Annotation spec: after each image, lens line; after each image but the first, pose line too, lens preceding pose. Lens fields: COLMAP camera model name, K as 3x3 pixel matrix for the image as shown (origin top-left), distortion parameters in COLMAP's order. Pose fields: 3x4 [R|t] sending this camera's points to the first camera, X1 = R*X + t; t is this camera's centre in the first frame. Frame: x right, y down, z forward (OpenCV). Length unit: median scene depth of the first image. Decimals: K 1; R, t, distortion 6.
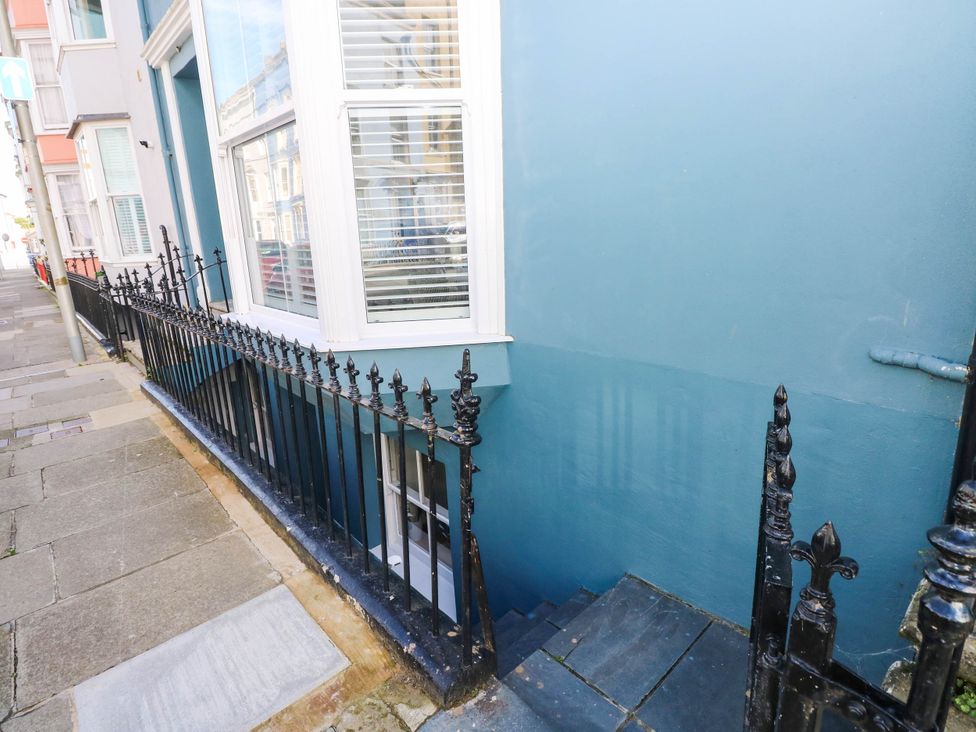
lens RADIAL K [[511.3, 0, 488.1], [0, 511.3, 365.3], [0, 0, 1]] dist [-0.004509, -0.007860]
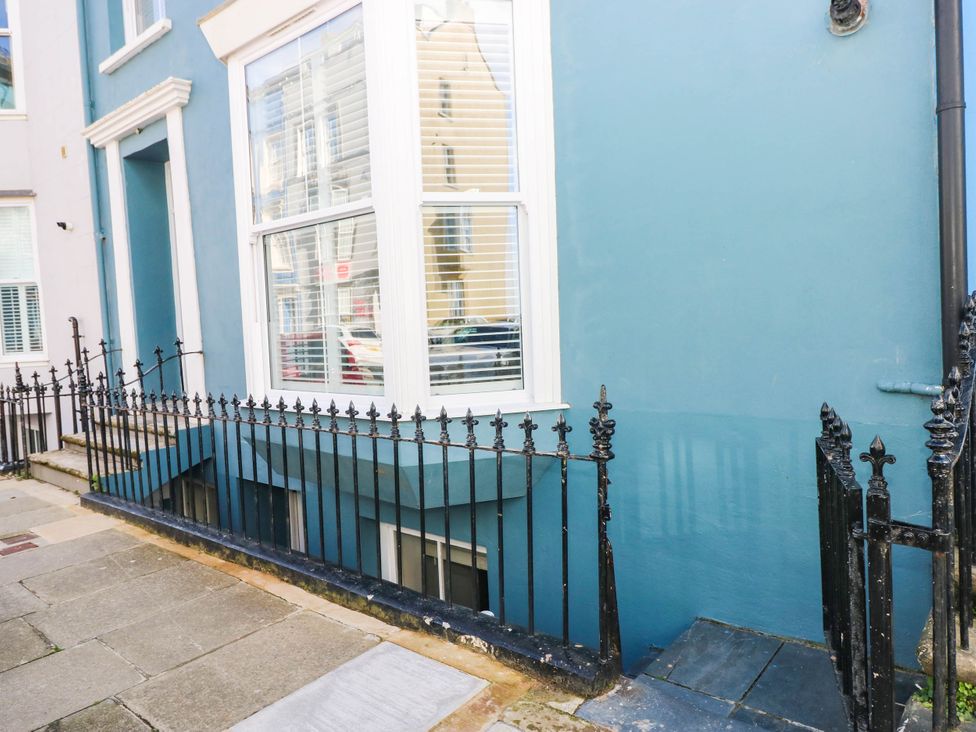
lens RADIAL K [[661.0, 0, 486.9], [0, 661.0, 365.6], [0, 0, 1]] dist [0.000141, -0.000181]
pose [[0.991100, -0.017873, 0.131913, -0.386605], [0.043804, 0.979546, -0.196392, 0.166077], [-0.125705, 0.200423, 0.971612, -0.447406]]
